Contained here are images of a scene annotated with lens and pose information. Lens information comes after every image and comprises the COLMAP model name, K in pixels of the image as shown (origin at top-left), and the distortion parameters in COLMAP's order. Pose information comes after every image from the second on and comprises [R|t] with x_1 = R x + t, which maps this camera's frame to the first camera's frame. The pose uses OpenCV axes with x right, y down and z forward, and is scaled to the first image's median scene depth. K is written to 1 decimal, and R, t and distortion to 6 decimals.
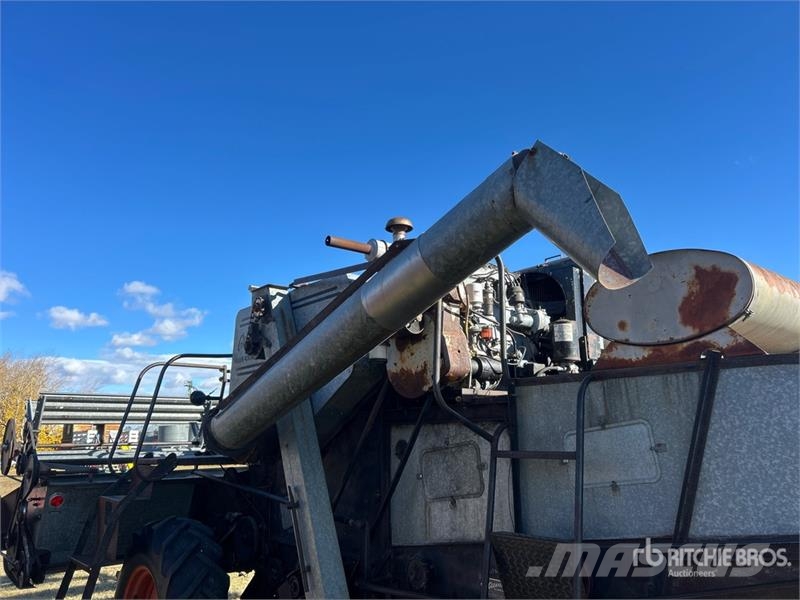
lens RADIAL K [[606.7, 0, 393.2], [0, 606.7, 297.9], [0, 0, 1]] dist [0.057818, -0.064661]
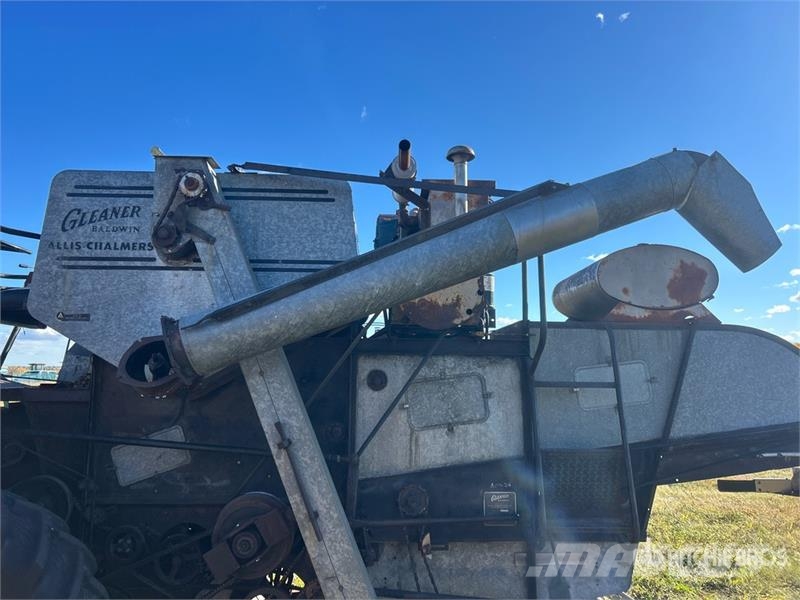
lens RADIAL K [[606.7, 0, 393.2], [0, 606.7, 297.9], [0, 0, 1]] dist [0.057818, -0.064661]
pose [[0.610400, 0.123650, 0.782383, -0.830022], [-0.194037, 0.980987, -0.003654, 0.137395], [-0.767959, -0.149581, 0.622787, 0.460844]]
